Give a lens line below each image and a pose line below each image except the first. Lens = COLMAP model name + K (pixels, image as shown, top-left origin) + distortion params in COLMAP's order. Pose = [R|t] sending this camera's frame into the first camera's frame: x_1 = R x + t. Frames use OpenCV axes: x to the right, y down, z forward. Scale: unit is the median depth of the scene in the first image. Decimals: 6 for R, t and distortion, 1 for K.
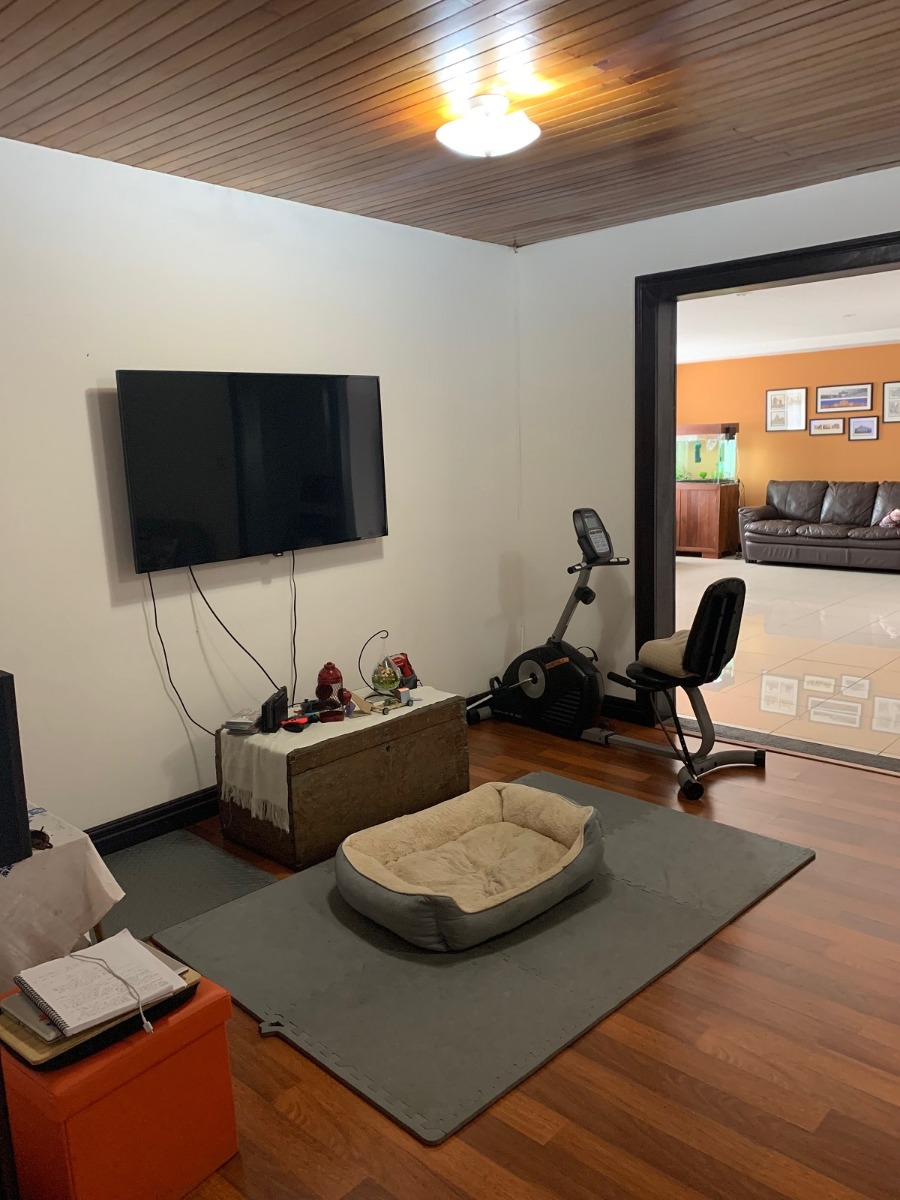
lens RADIAL K [[917.2, 0, 450.0], [0, 917.2, 600.0], [0, 0, 1]] dist [0.002958, 0.000983]
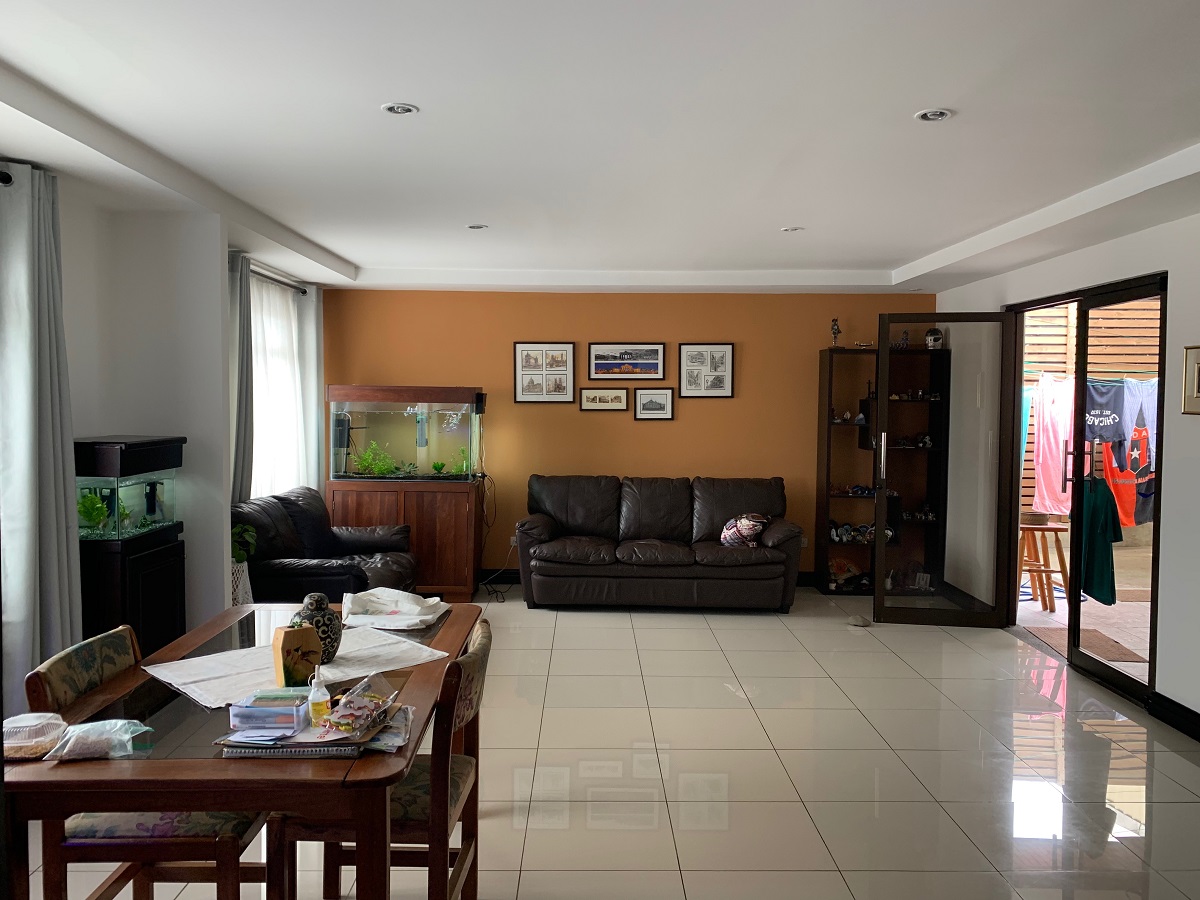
lens RADIAL K [[917.2, 0, 600.0], [0, 917.2, 450.0], [0, 0, 1]] dist [0.002958, 0.000983]
pose [[0.749116, -0.000458, 0.662439, -0.060078], [0.079482, 0.992838, -0.089195, -0.088754], [-0.657653, 0.119470, 0.743787, 0.489313]]
